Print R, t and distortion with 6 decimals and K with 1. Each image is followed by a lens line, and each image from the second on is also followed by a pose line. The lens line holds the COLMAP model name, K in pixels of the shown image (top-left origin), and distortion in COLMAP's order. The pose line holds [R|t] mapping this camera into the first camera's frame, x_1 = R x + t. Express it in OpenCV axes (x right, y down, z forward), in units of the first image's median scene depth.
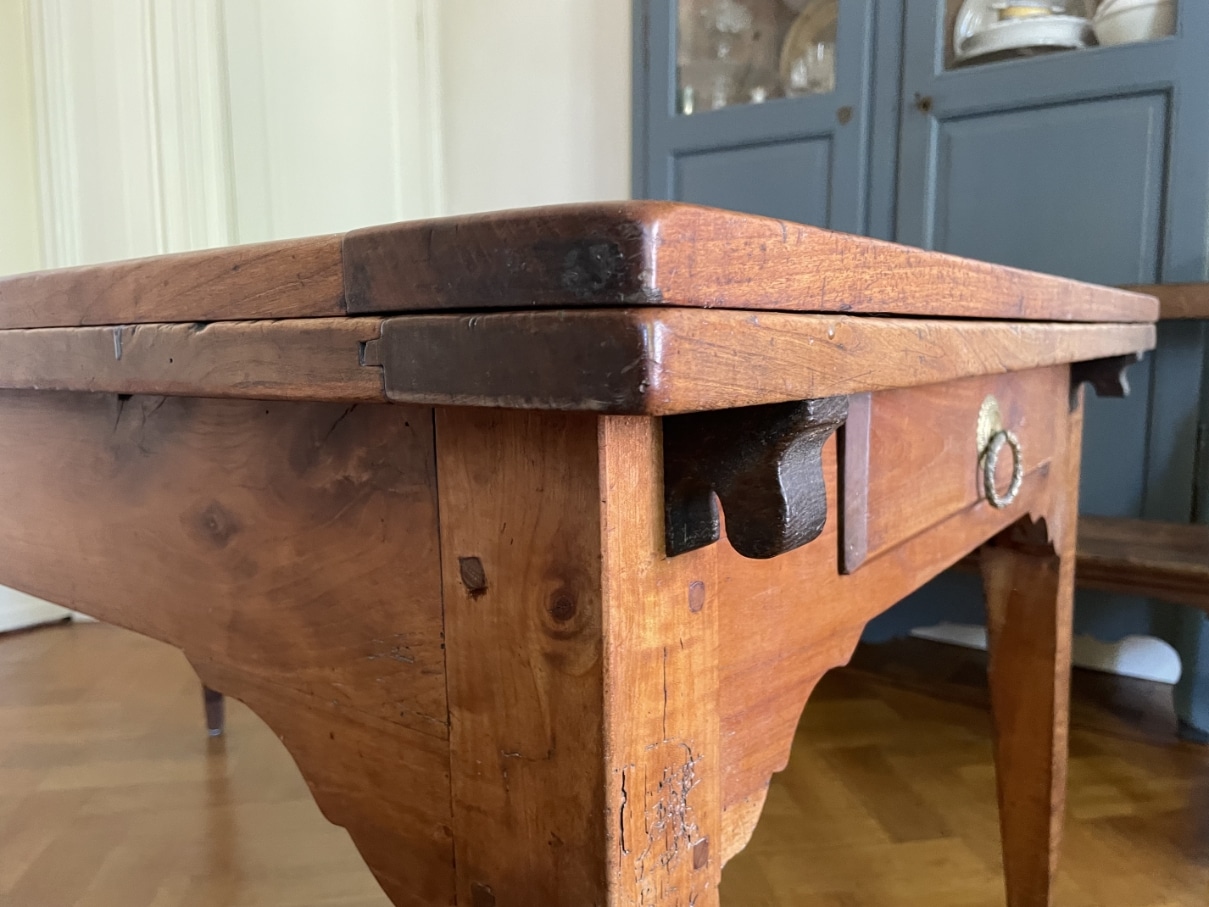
lens RADIAL K [[929.6, 0, 611.3], [0, 929.6, 444.6], [0, 0, 1]] dist [0.088113, -0.128937]
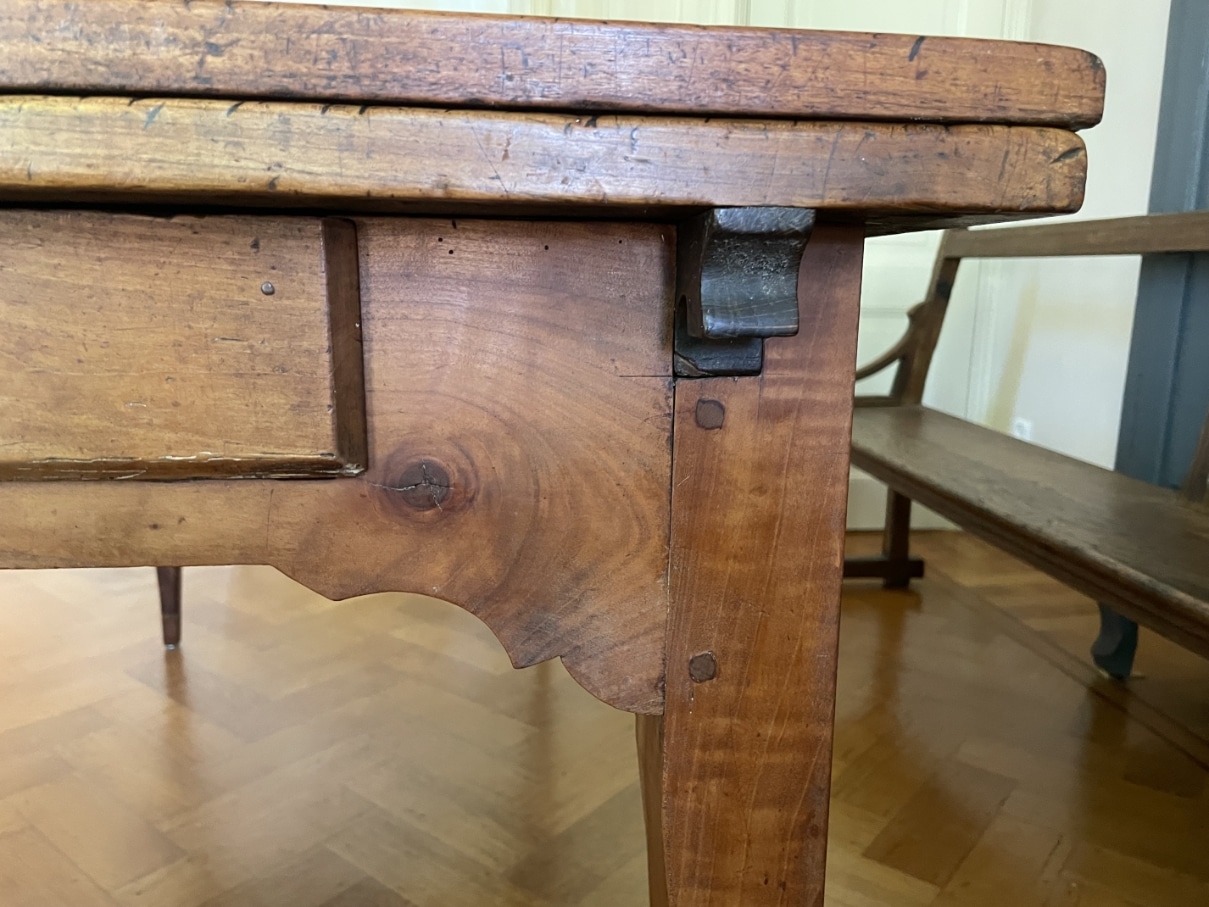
lens RADIAL K [[929.6, 0, 603.9], [0, 929.6, 440.3], [0, 0, 1]] dist [0.088113, -0.128937]
pose [[0.679116, 0.147111, -0.719139, 1.884740], [-0.110181, 0.989041, 0.098275, -0.104769], [0.725715, 0.012496, 0.687882, 1.785117]]
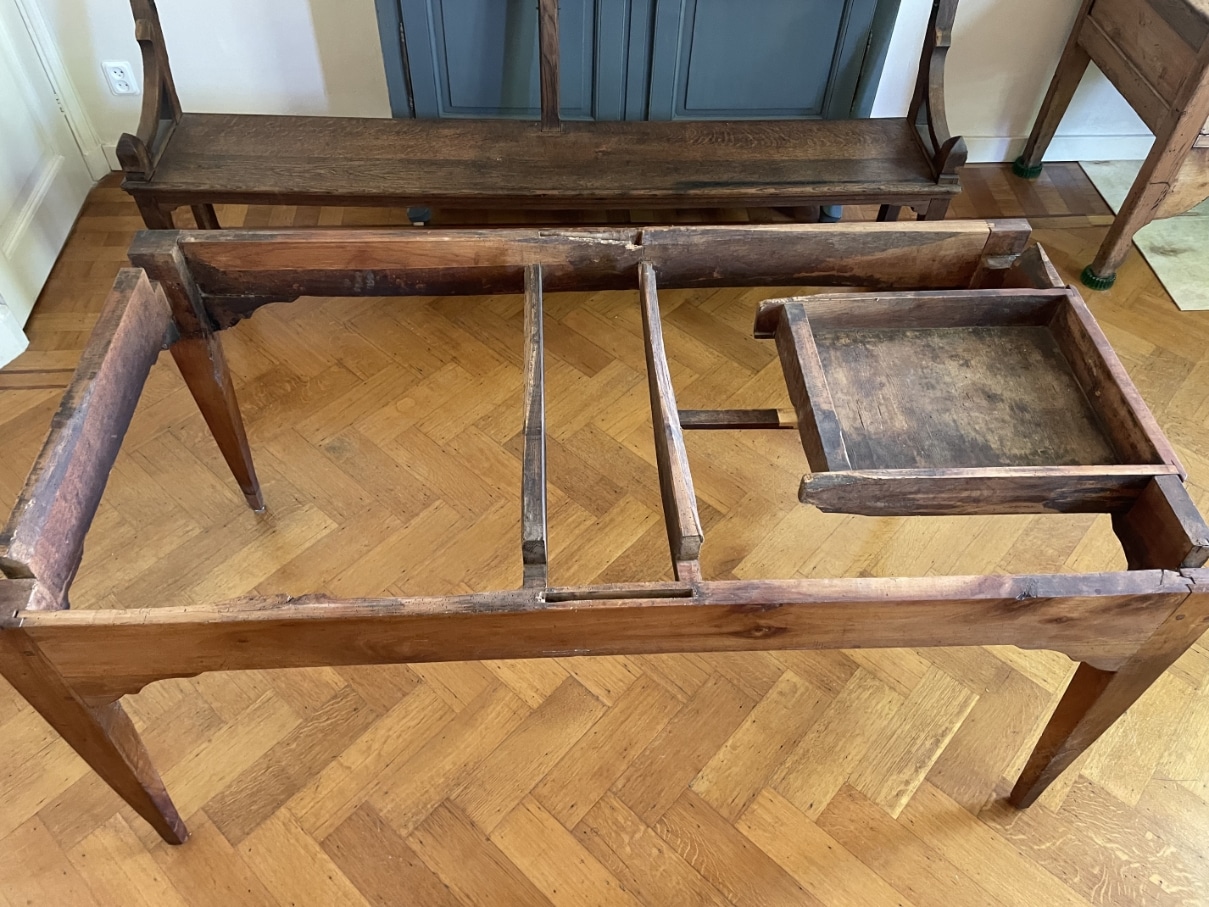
lens RADIAL K [[929.6, 0, 599.8], [0, 929.6, 440.2], [0, 0, 1]] dist [0.088113, -0.128937]
pose [[0.772064, -0.446782, 0.451999, -3.197640], [0.032887, 0.738332, 0.673635, -2.808437], [-0.634694, -0.505224, 0.584733, 0.461123]]
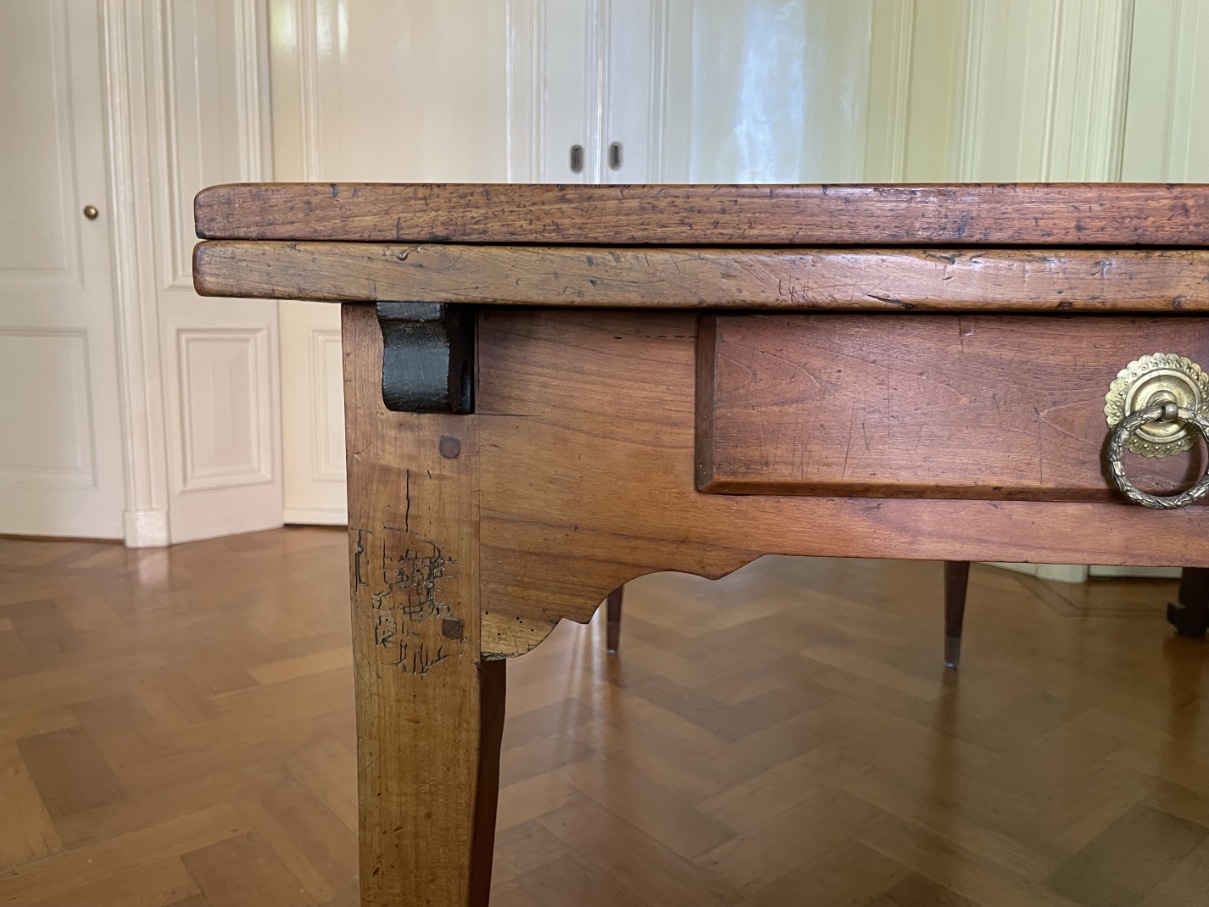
lens RADIAL K [[929.6, 0, 611.2], [0, 929.6, 445.7], [0, 0, 1]] dist [0.088113, -0.128937]
pose [[0.521733, 0.137611, -0.841937, 1.389825], [-0.114123, 0.989292, 0.090975, 0.001294], [0.845441, 0.048620, 0.531851, 0.434046]]
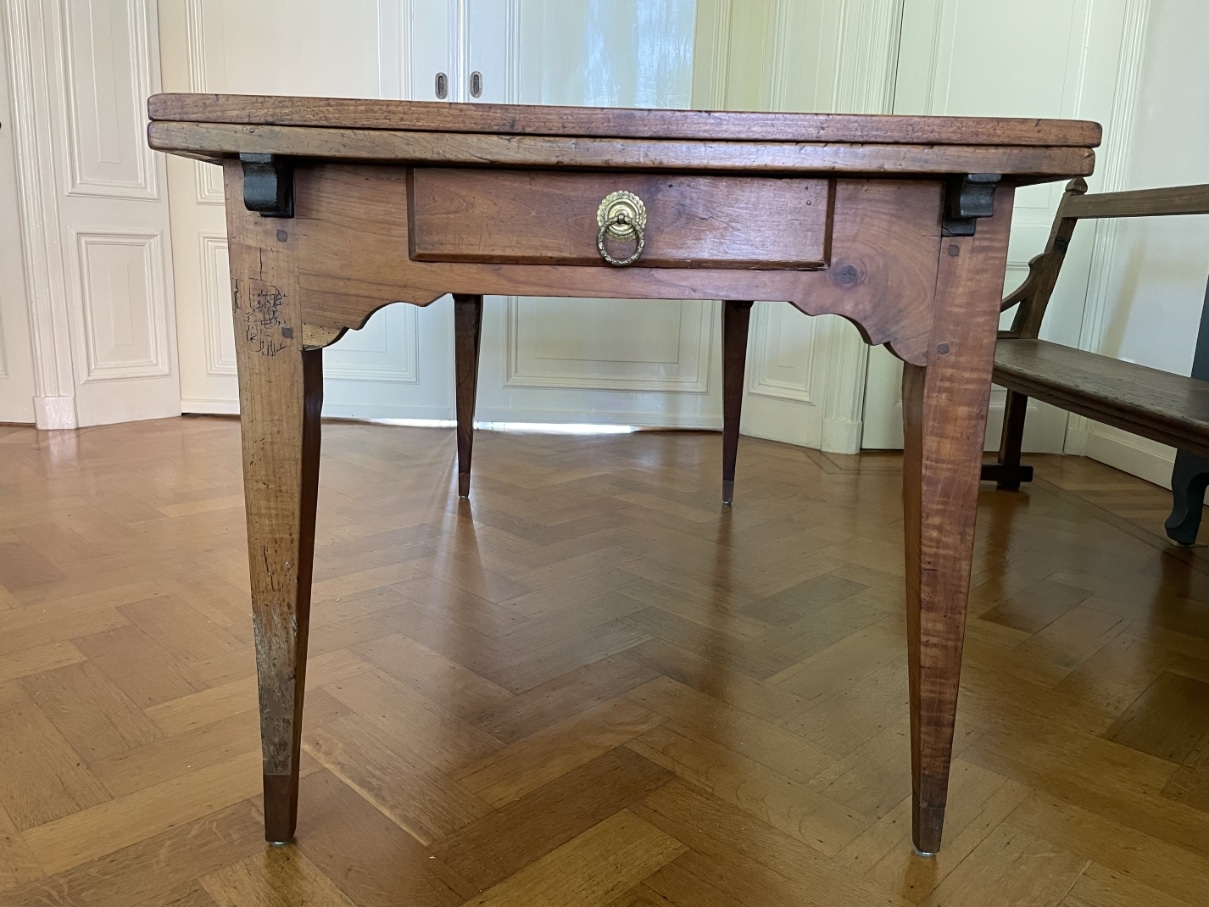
lens RADIAL K [[929.6, 0, 594.0], [0, 929.6, 454.7], [0, 0, 1]] dist [0.088113, -0.128937]
pose [[0.589515, 0.199212, -0.782807, 2.900004], [-0.125392, 0.979933, 0.154947, 0.245502], [0.797966, 0.006815, 0.602664, 0.050031]]
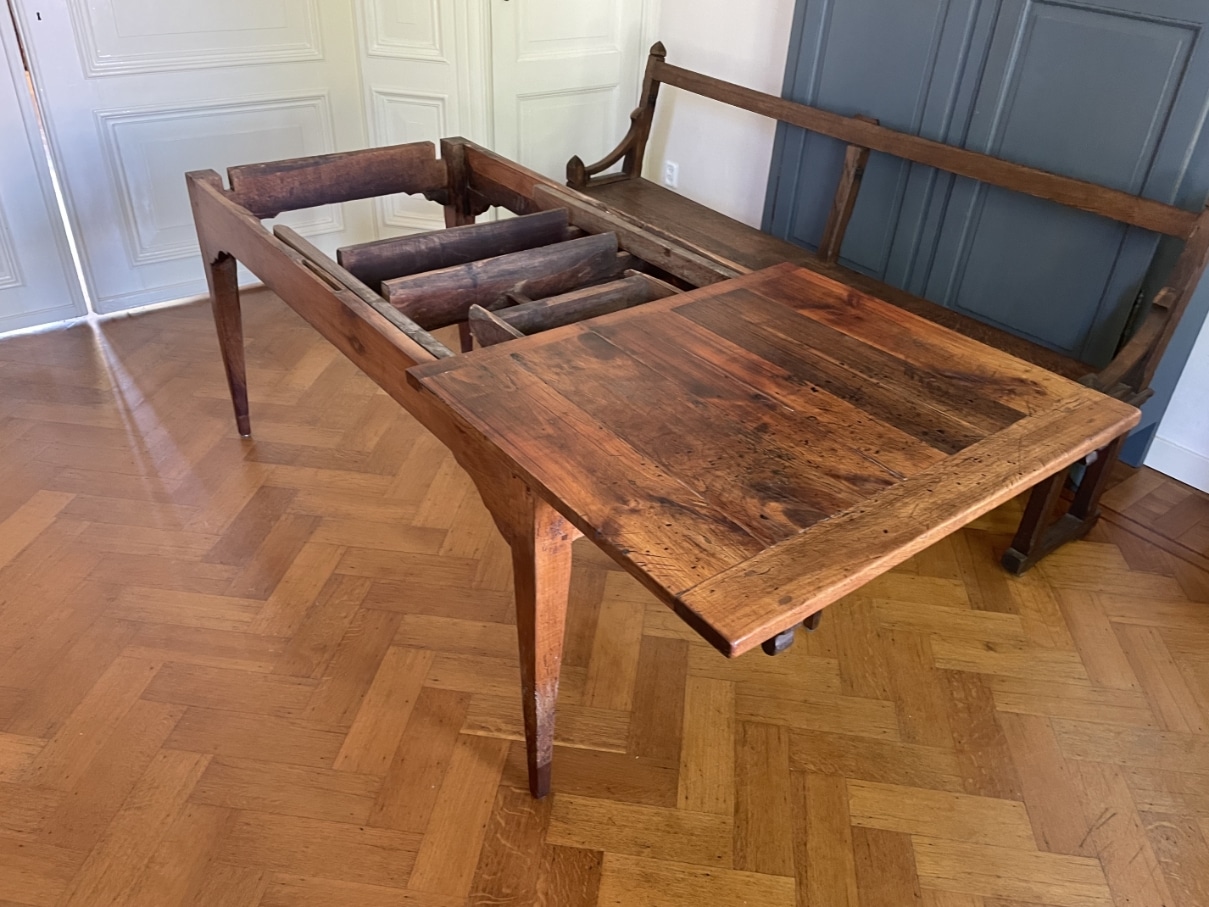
lens RADIAL K [[929.6, 0, 622.6], [0, 929.6, 462.3], [0, 0, 1]] dist [0.088113, -0.128937]
pose [[0.963279, 0.195284, -0.184278, 0.989493], [-0.093094, 0.886650, 0.452973, -1.810355], [0.251849, -0.419184, 0.872271, -2.458305]]
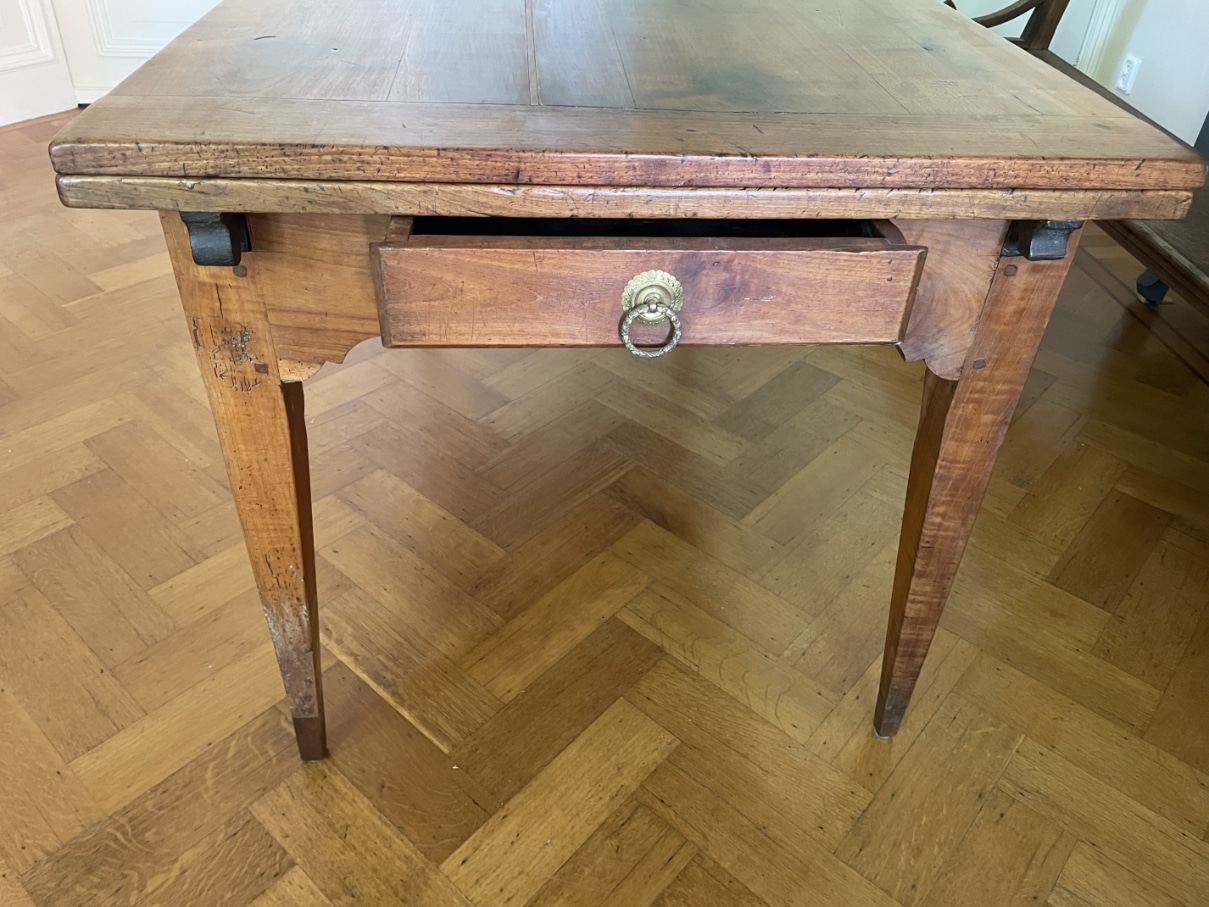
lens RADIAL K [[929.6, 0, 594.4], [0, 929.6, 450.6], [0, 0, 1]] dist [0.088113, -0.128937]
pose [[0.638333, 0.489485, -0.594084, 2.239784], [-0.133339, 0.830423, 0.540942, -0.843282], [0.758123, -0.266086, 0.595354, 0.135934]]
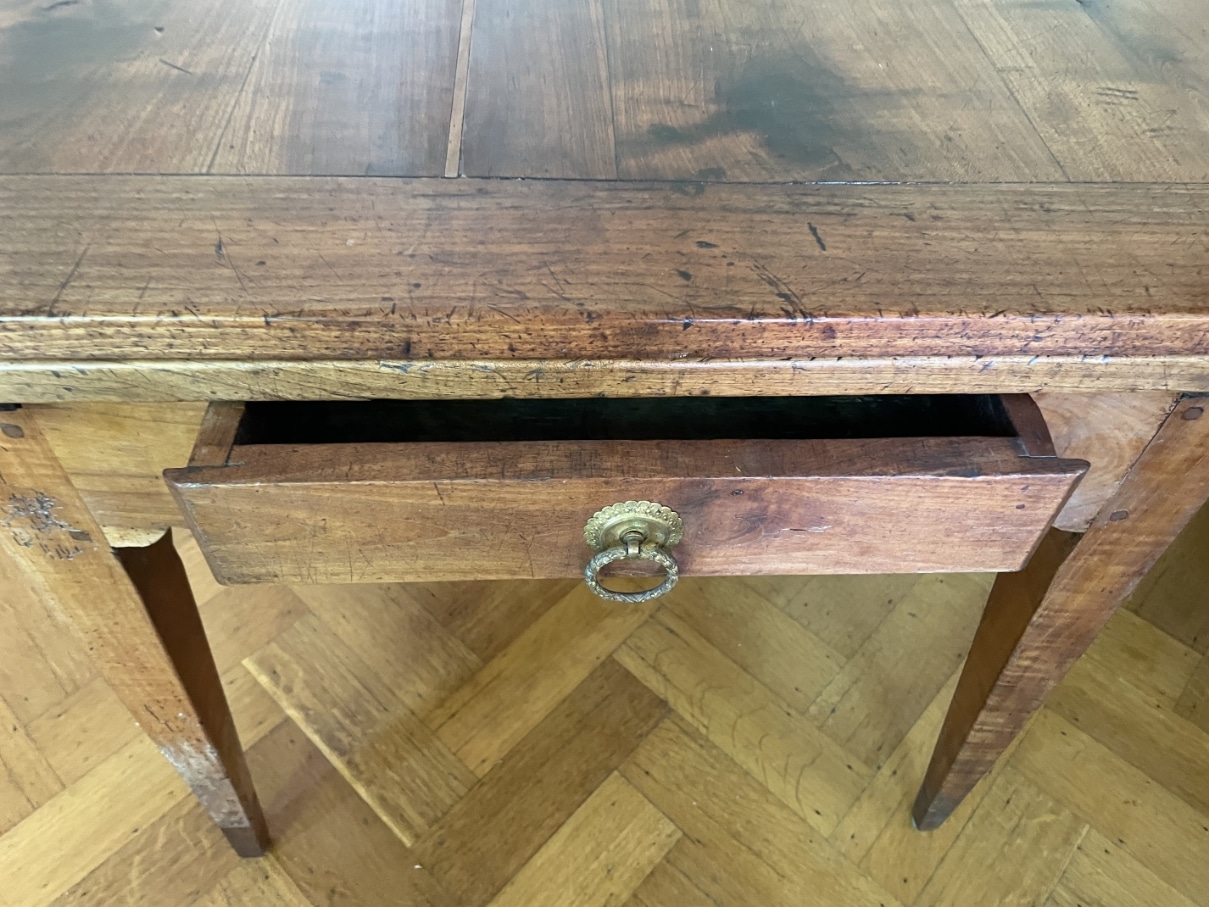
lens RADIAL K [[929.6, 0, 594.5], [0, 929.6, 459.2], [0, 0, 1]] dist [0.088113, -0.128937]
pose [[0.616906, 0.609781, -0.497588, 1.458301], [-0.123550, 0.699423, 0.703948, -1.001000], [0.777278, -0.372793, 0.506817, 0.912821]]
